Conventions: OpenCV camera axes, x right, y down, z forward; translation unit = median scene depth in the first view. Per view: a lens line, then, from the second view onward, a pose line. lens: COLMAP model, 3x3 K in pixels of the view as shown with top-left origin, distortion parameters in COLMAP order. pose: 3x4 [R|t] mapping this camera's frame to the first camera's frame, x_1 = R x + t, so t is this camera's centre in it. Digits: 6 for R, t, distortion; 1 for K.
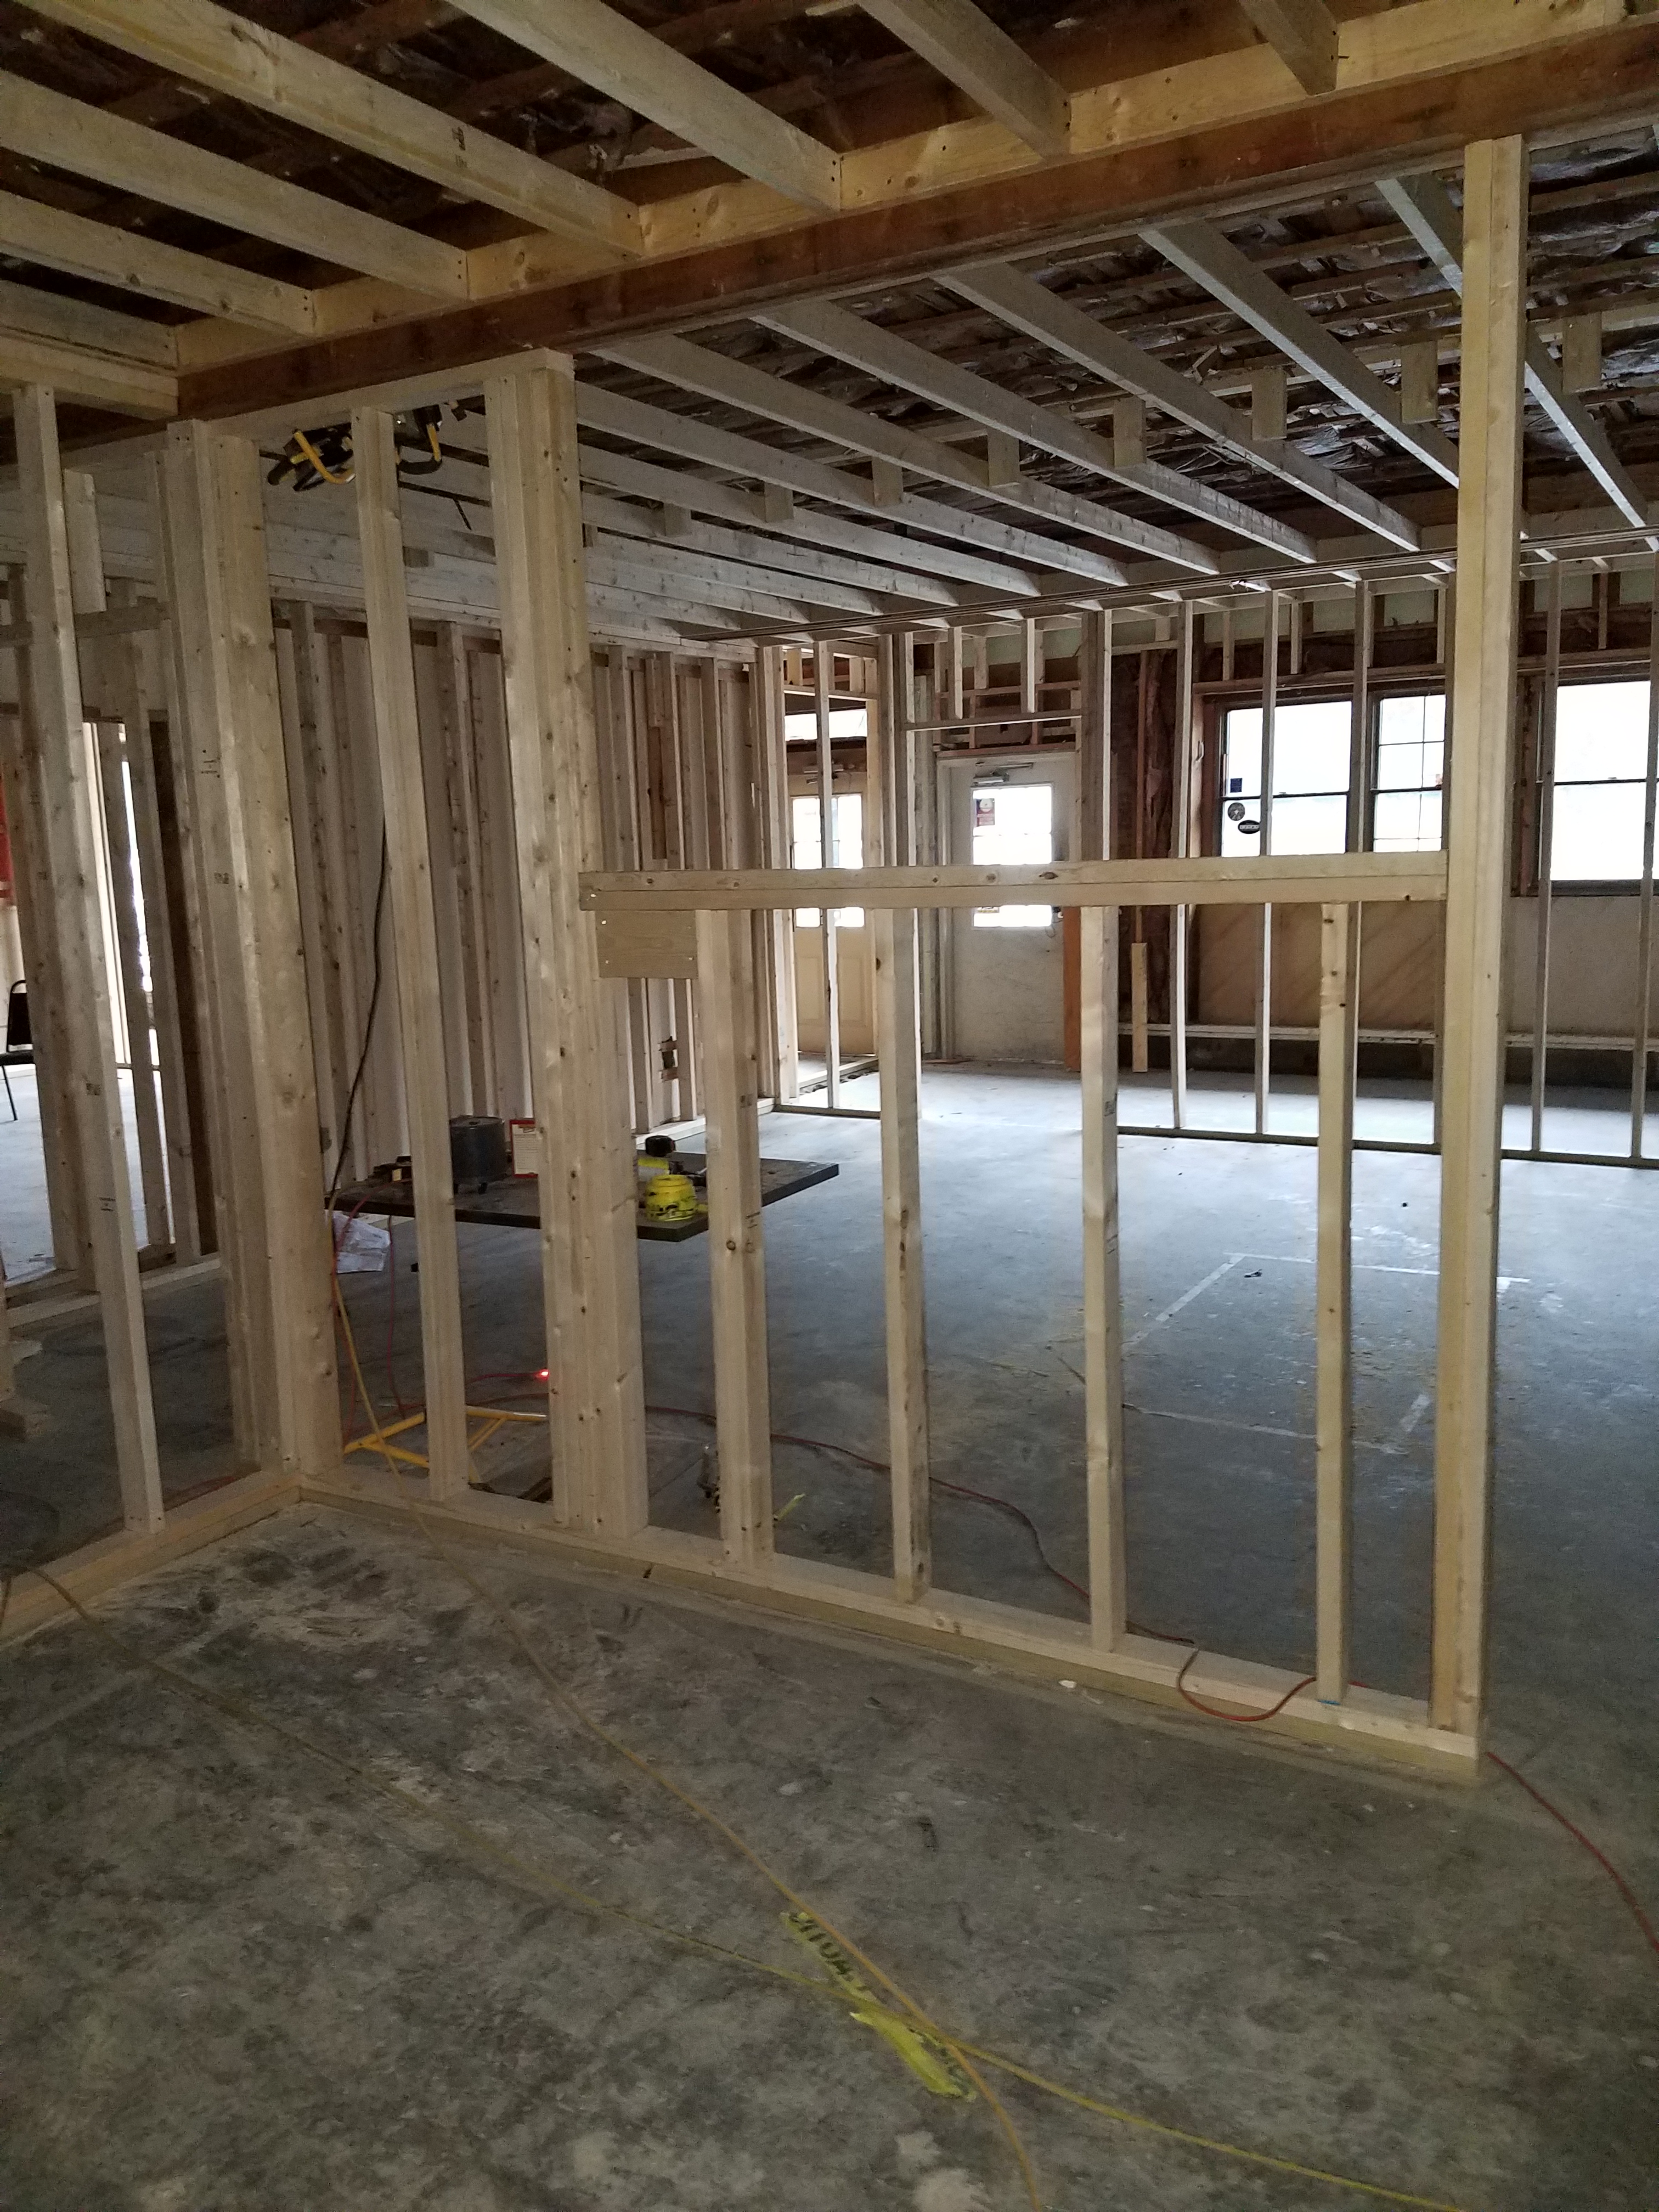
lens RADIAL K [[1733.7, 0, 826.5], [0, 1733.7, 1101.5], [0, 0, 1]] dist [0.093539, -0.149070]
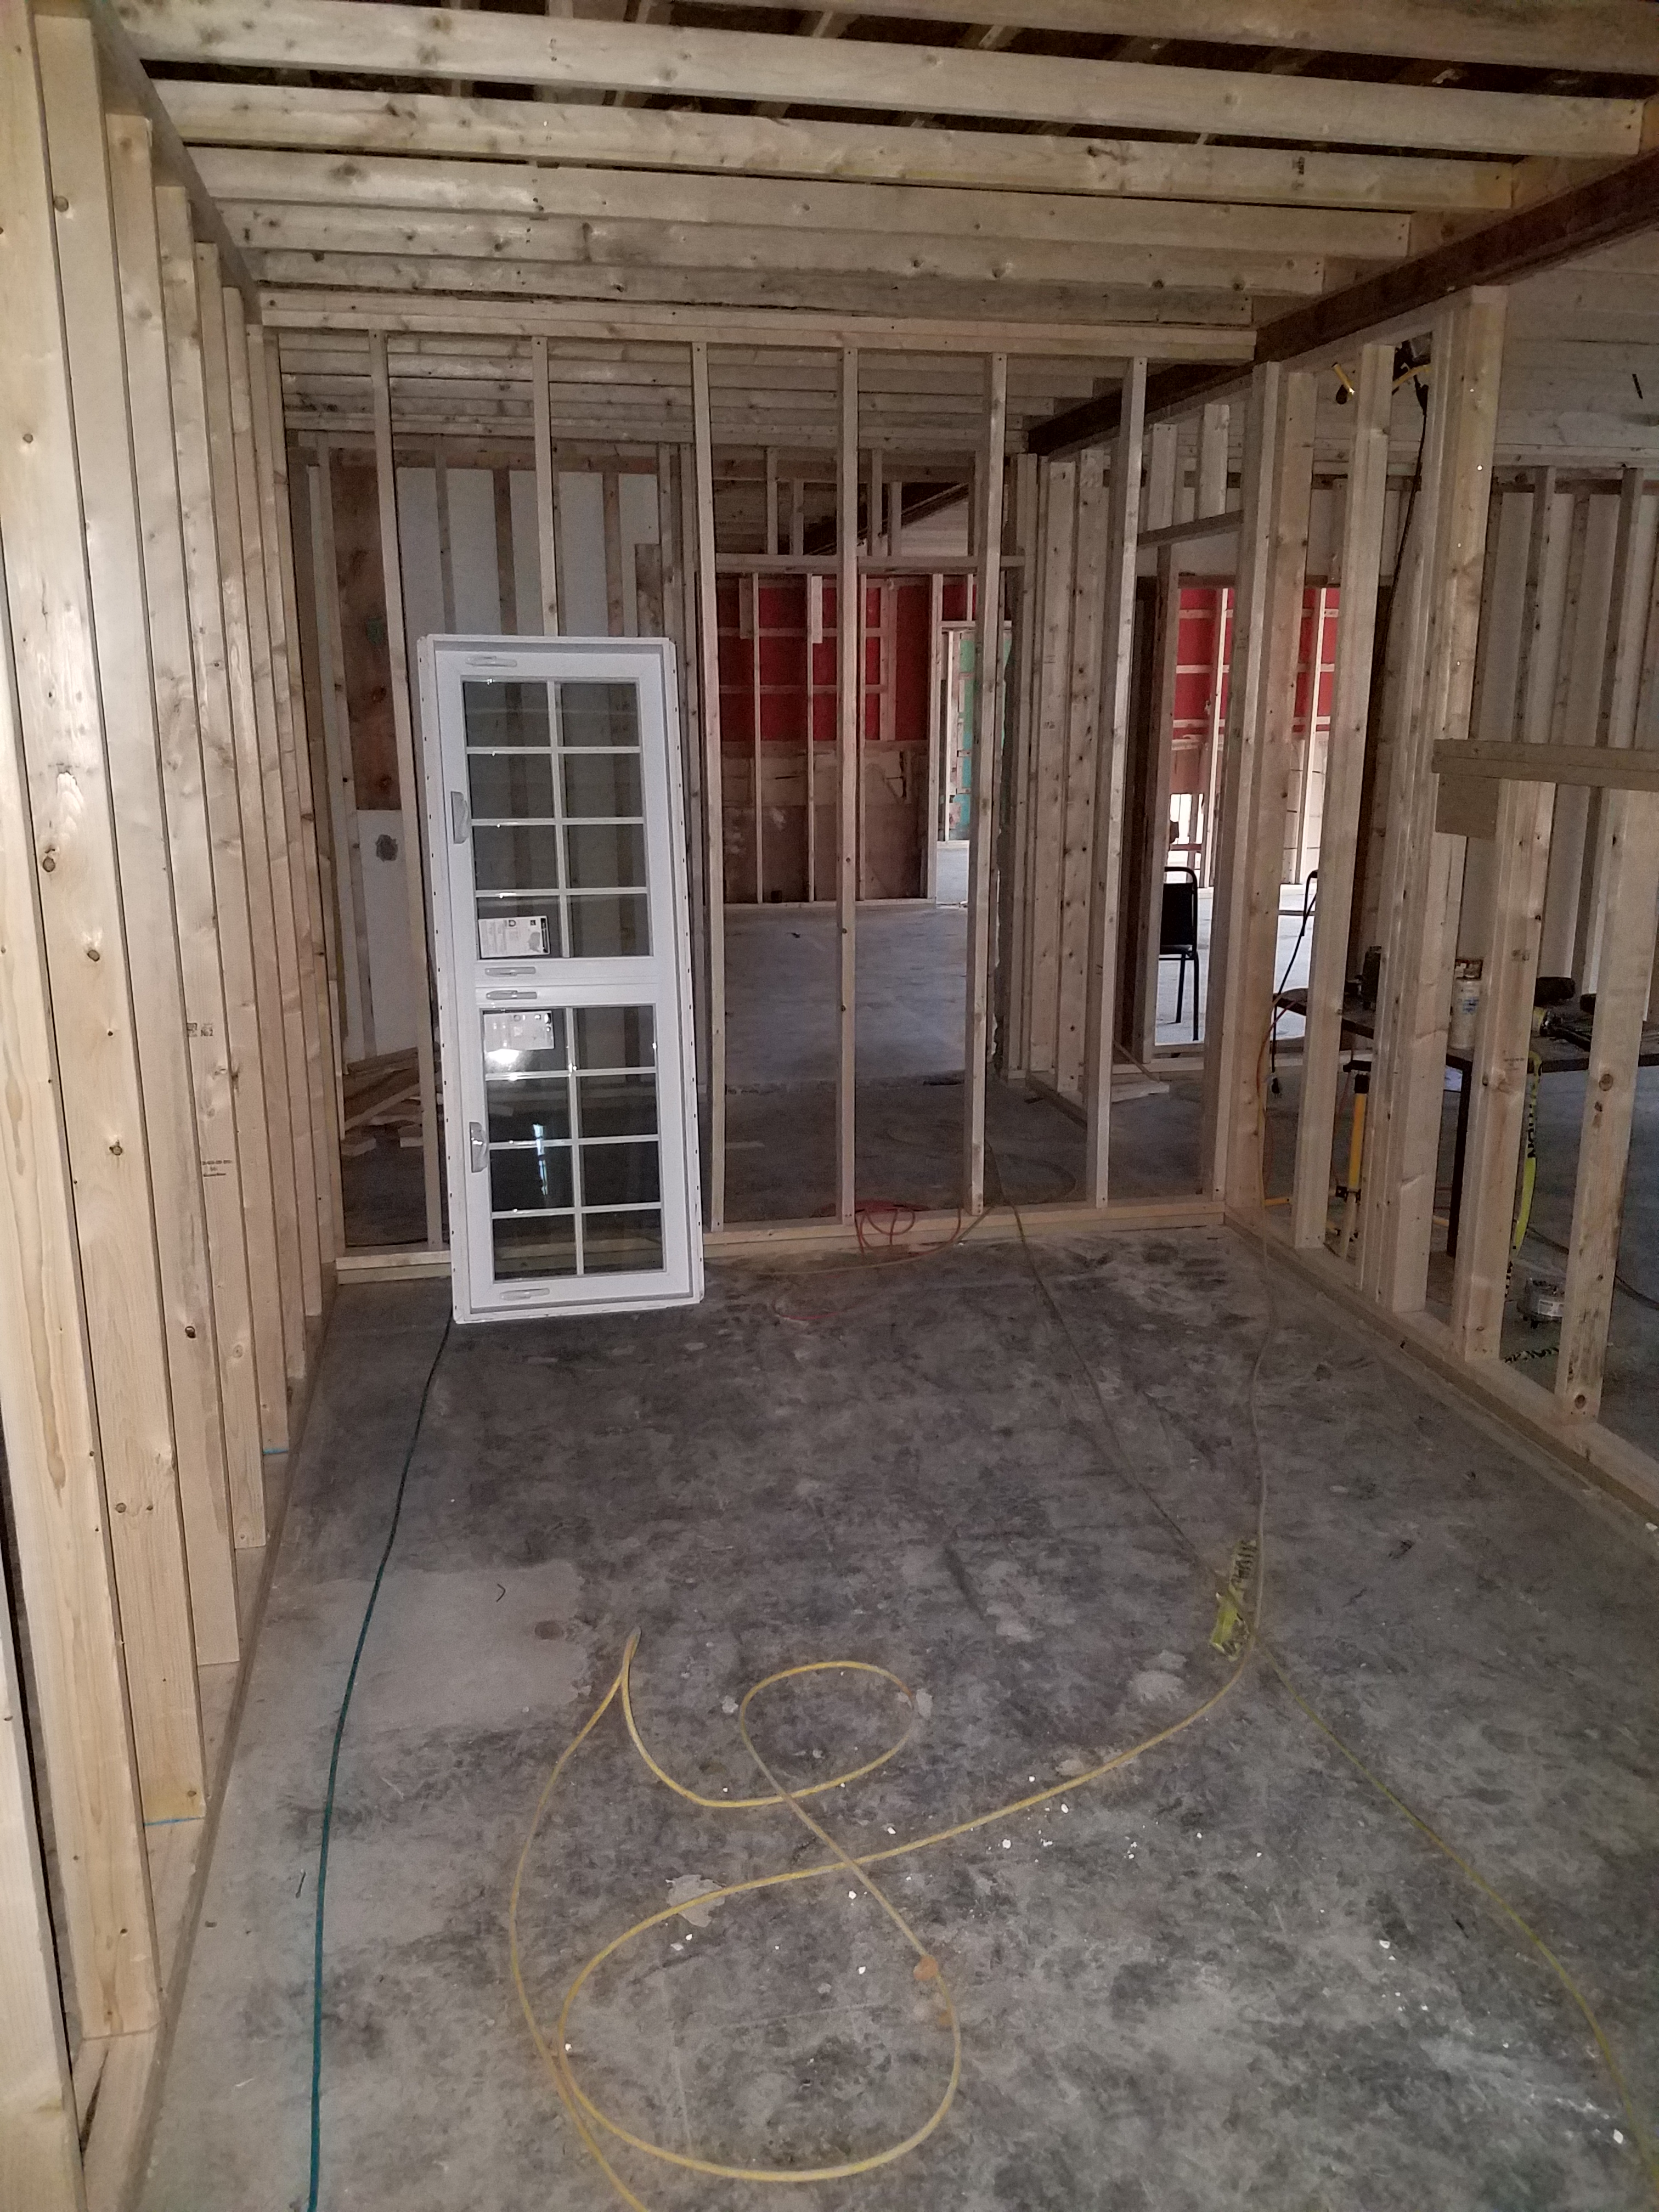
lens RADIAL K [[1708.1, 0, 823.3], [0, 1708.1, 1115.5], [0, 0, 1]] dist [0.203237, -0.353400]
pose [[0.666924, 0.213758, -0.713807, 0.520585], [-0.142775, 0.976878, 0.159140, -0.015929], [0.731319, -0.004221, 0.682022, -0.115907]]
